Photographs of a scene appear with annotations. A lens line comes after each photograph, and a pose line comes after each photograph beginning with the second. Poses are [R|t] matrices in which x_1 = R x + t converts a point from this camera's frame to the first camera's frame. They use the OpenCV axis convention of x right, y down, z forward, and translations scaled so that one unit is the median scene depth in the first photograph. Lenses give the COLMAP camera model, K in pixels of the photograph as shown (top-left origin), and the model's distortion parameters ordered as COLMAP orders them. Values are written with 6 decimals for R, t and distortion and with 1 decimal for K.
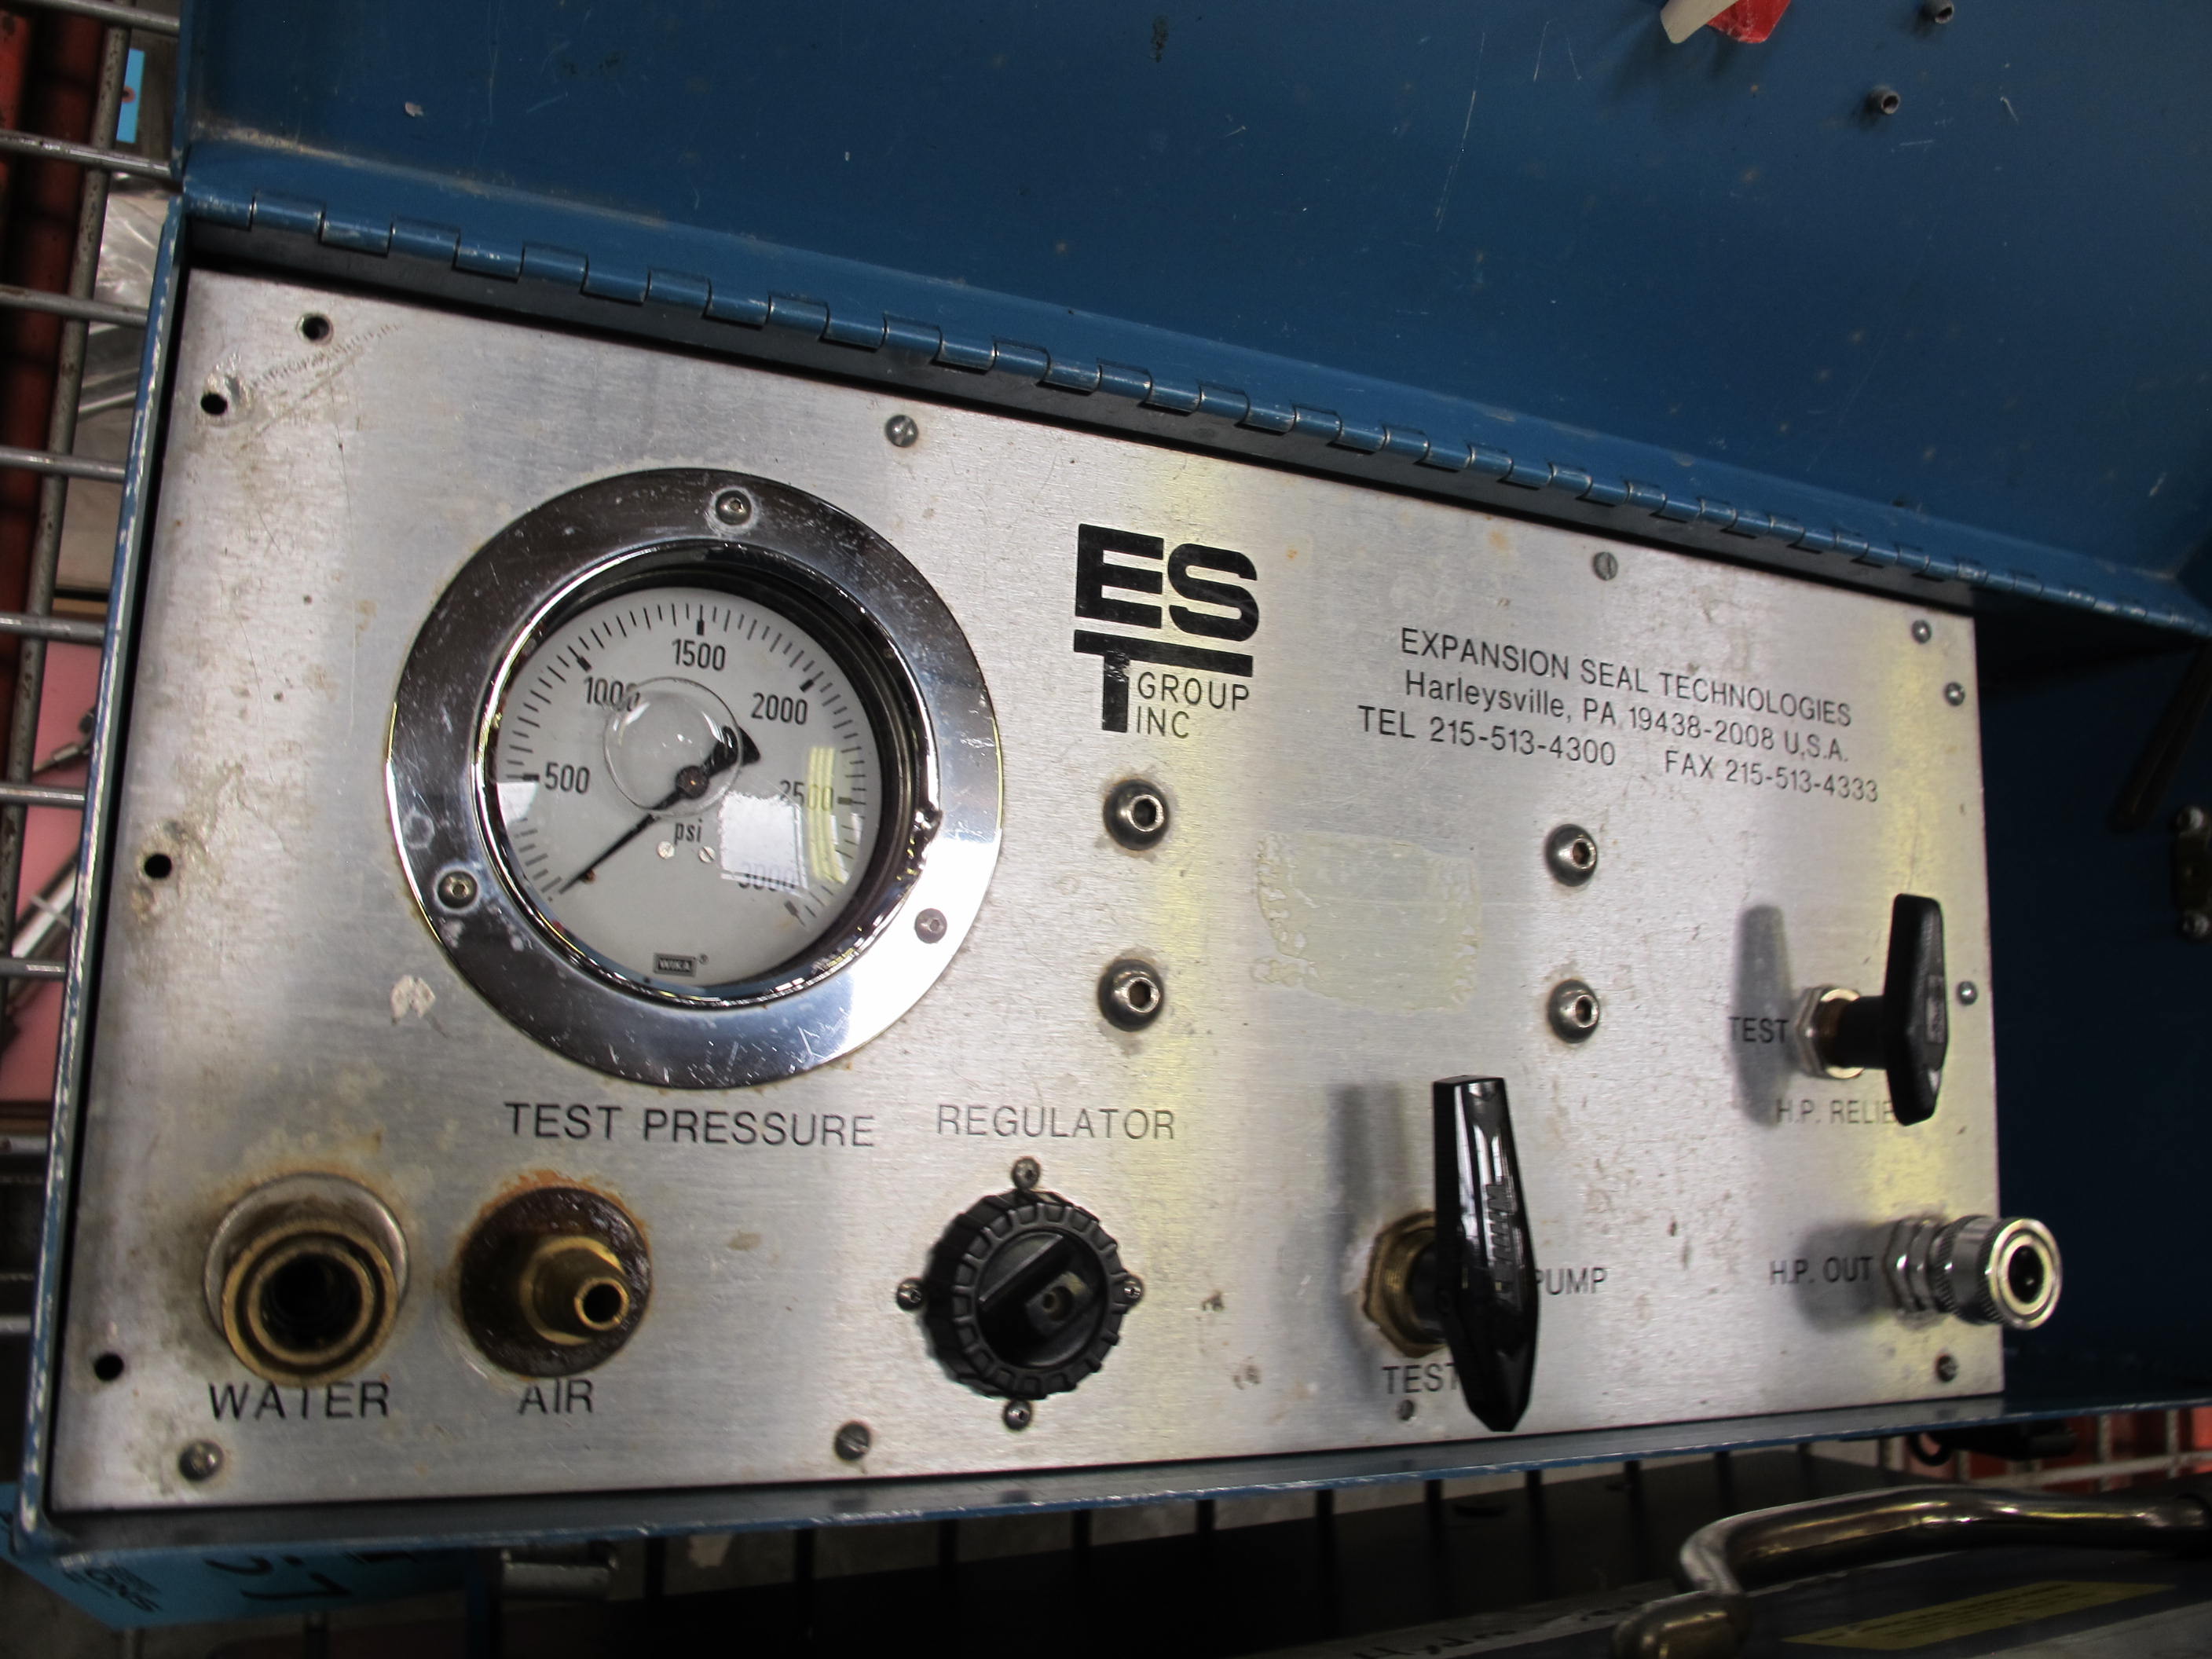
lens RADIAL K [[1849.7, 0, 1104.5], [0, 1849.7, 822.5], [0, 0, 1]] dist [-0.127484, 0.049221]
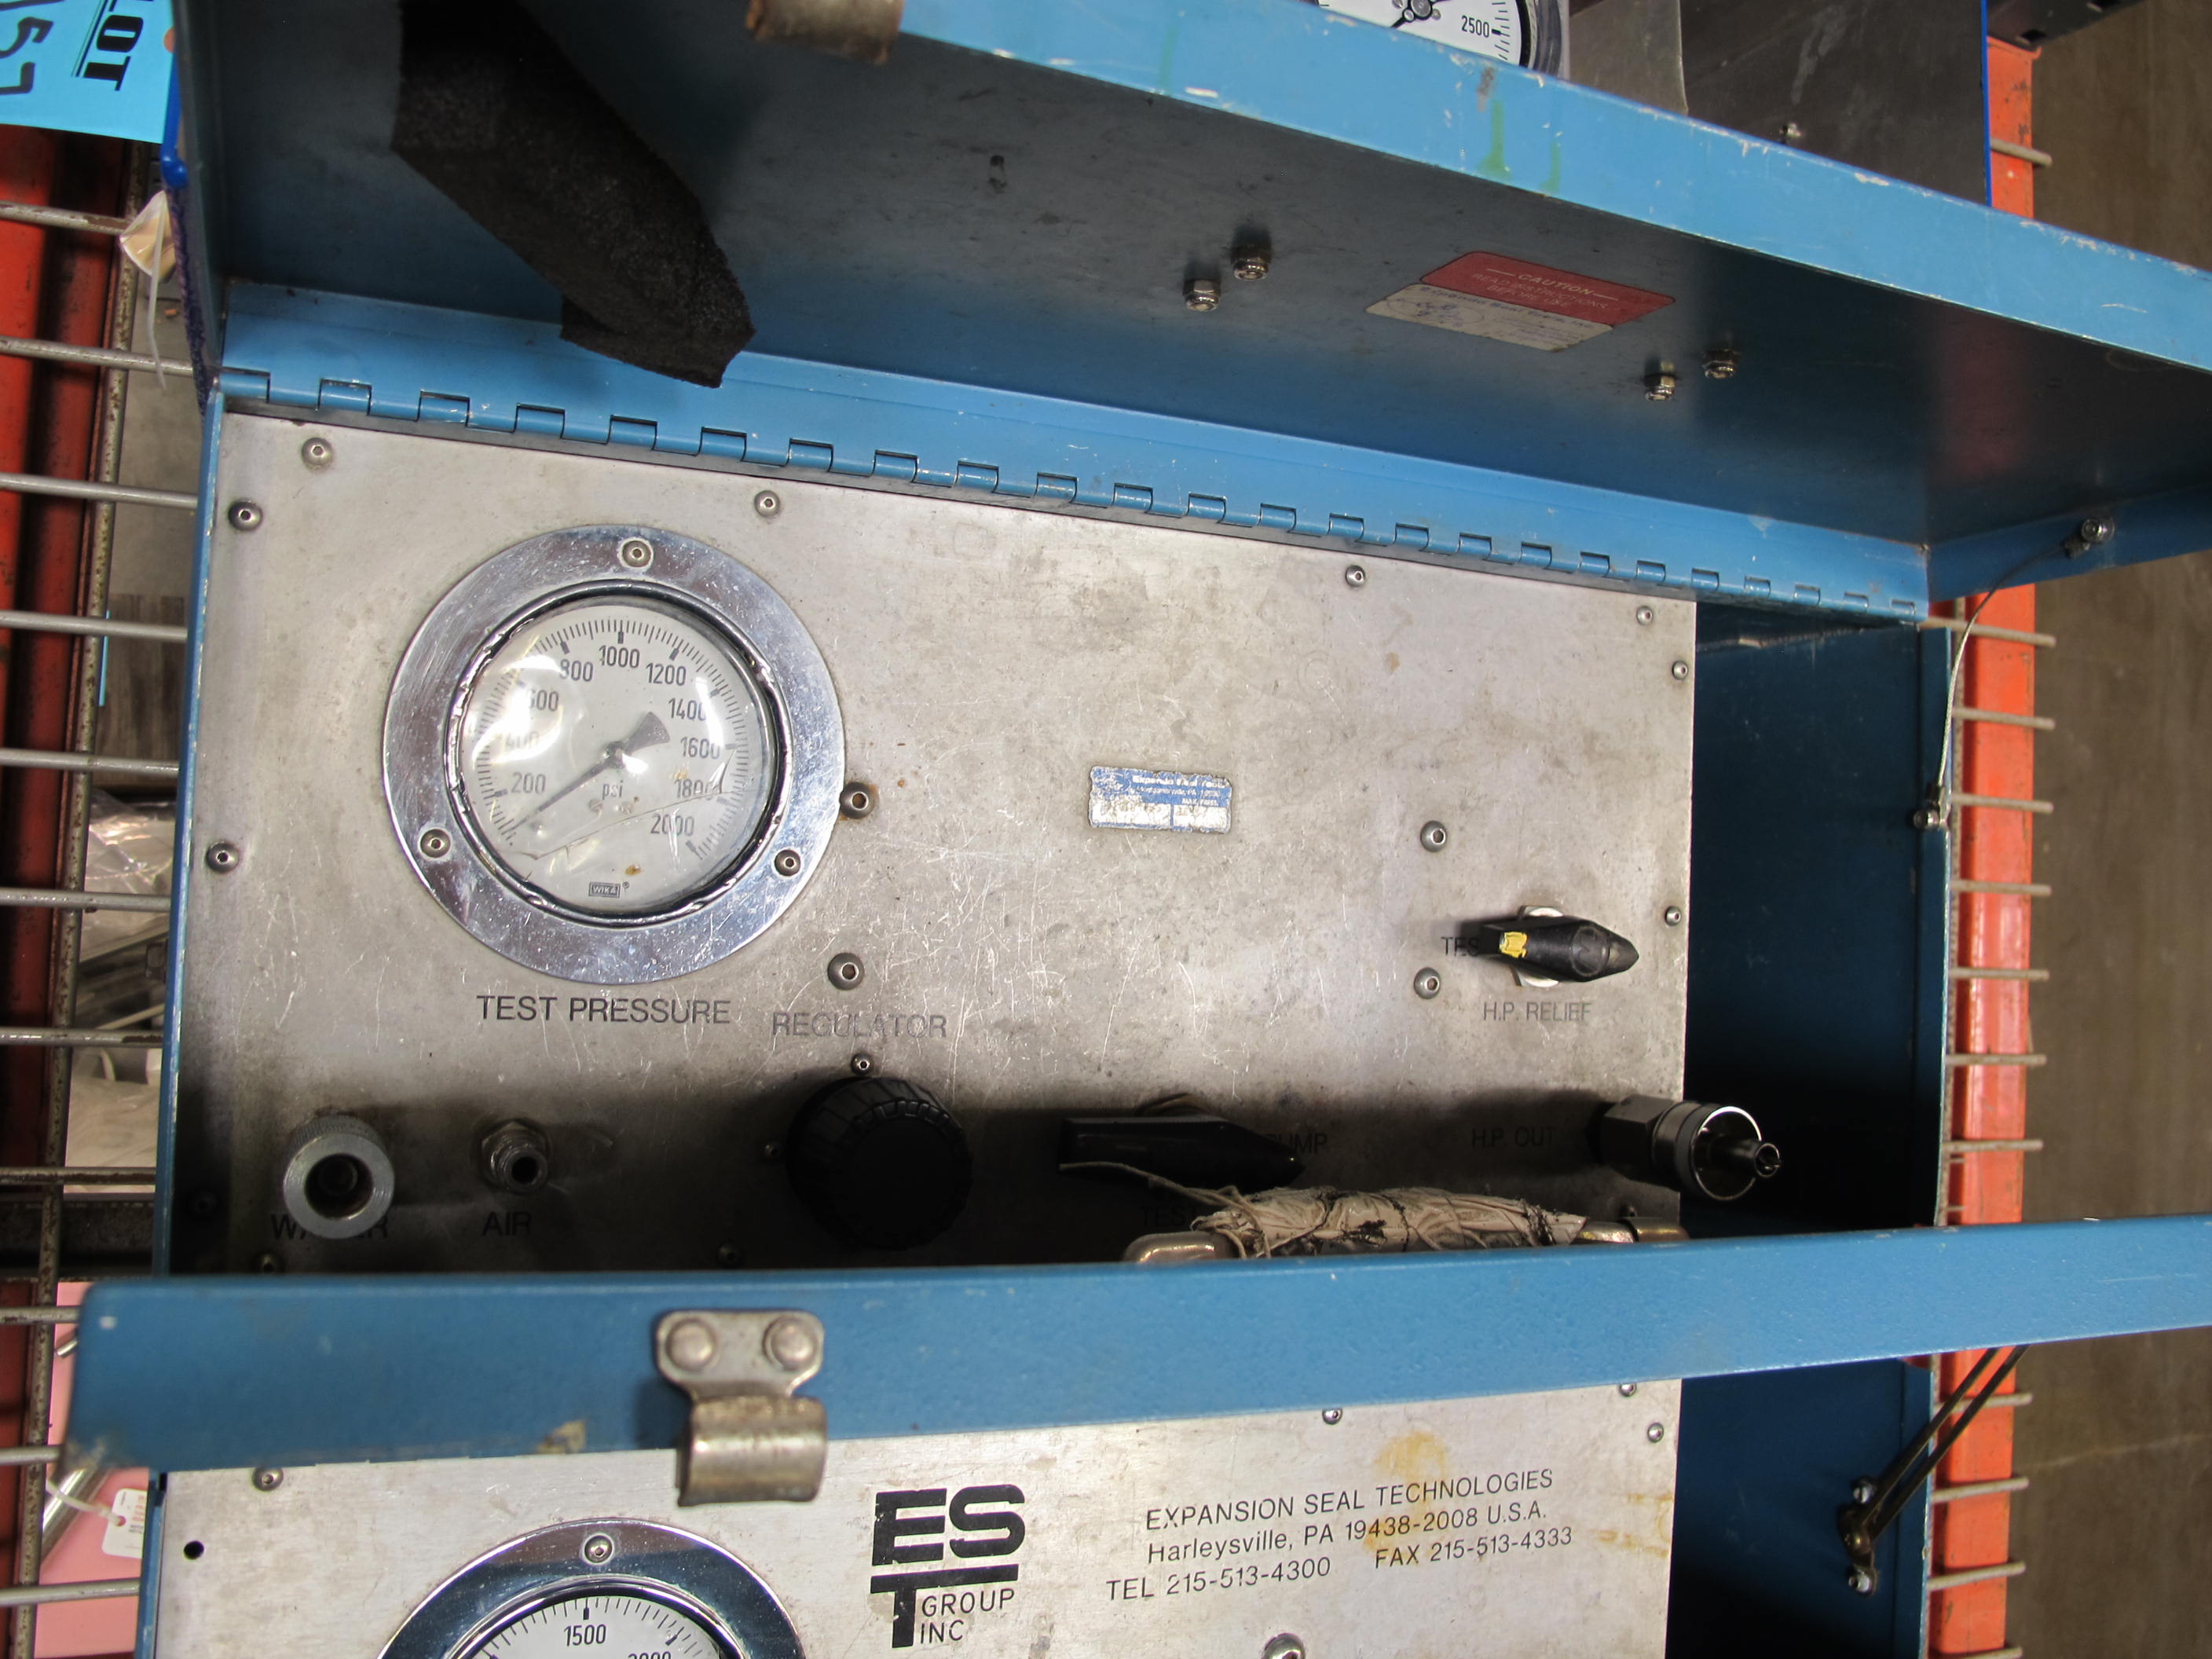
lens RADIAL K [[1849.7, 0, 1122.2], [0, 1849.7, 818.4], [0, 0, 1]] dist [-0.127484, 0.049221]
pose [[0.999394, 0.028942, -0.019349, 0.162854], [-0.026592, 0.993316, 0.112326, -0.752433], [0.022470, -0.111743, 0.993483, -0.189329]]
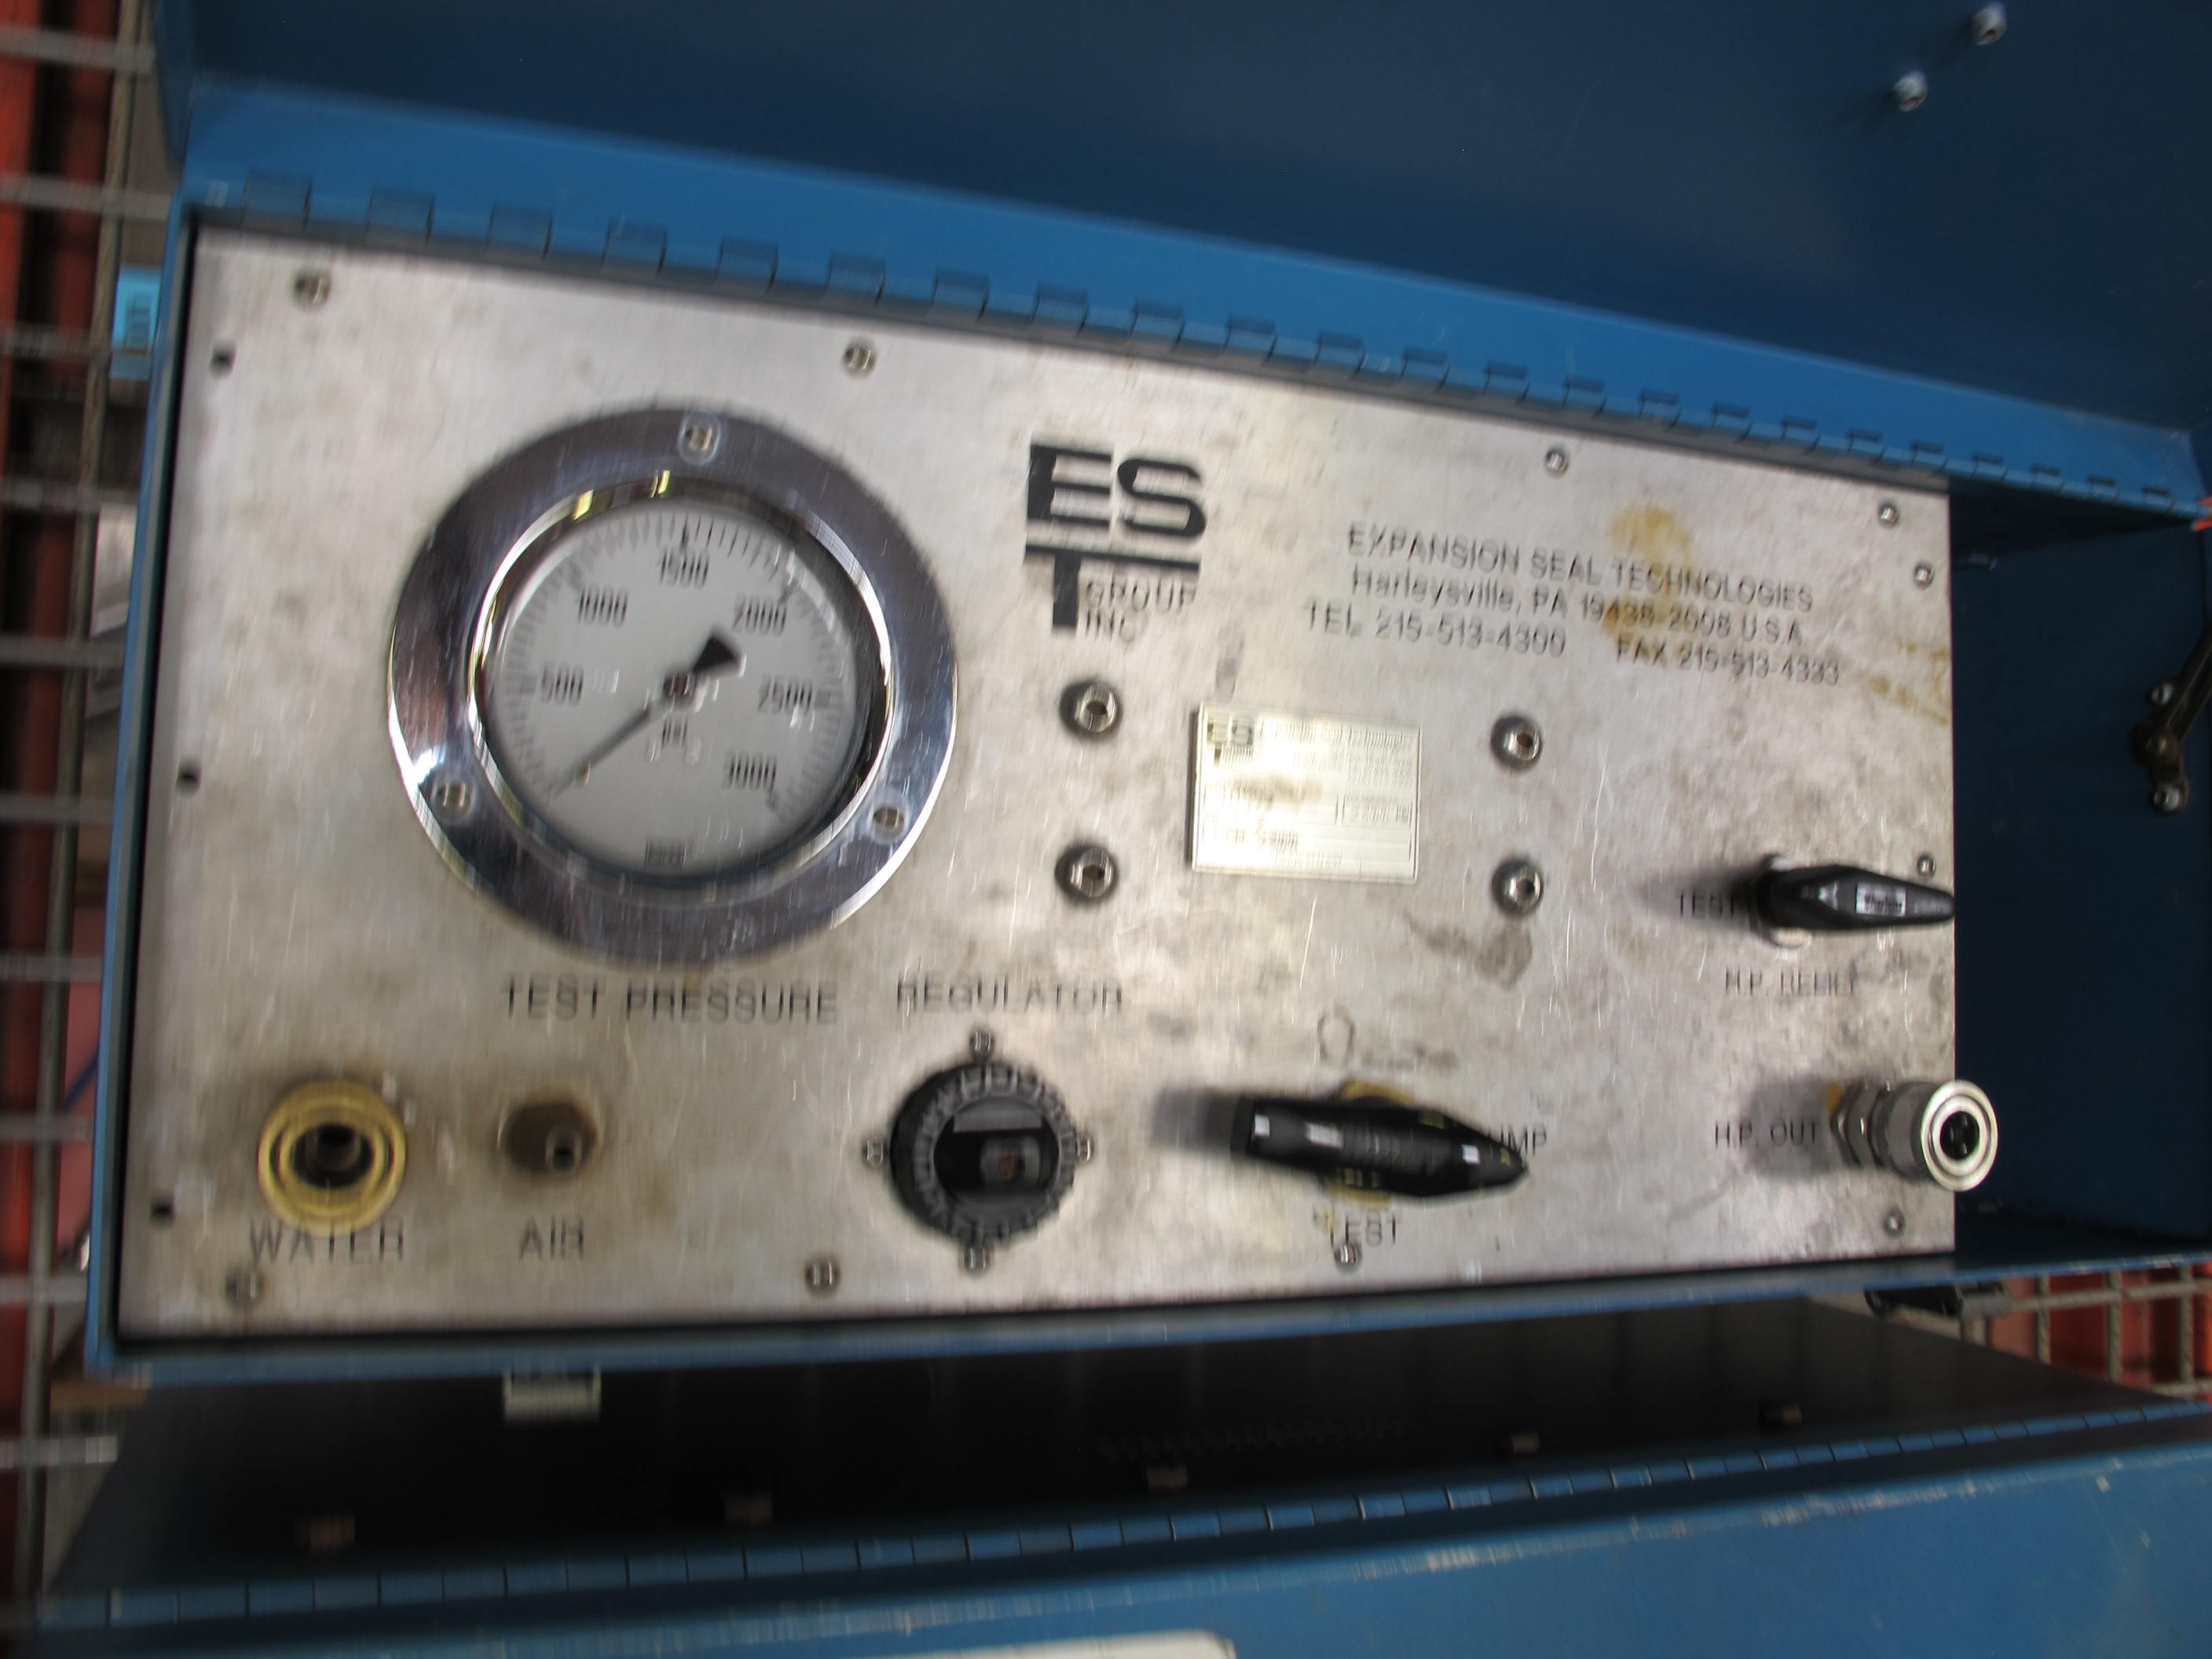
lens RADIAL K [[1849.7, 0, 1097.7], [0, 1849.7, 835.7], [0, 0, 1]] dist [-0.127484, 0.049221]
pose [[0.997446, -0.000583, -0.071425, 0.097859], [0.007868, 0.994777, 0.101766, -0.040142], [0.070992, -0.102068, 0.992241, -0.073489]]
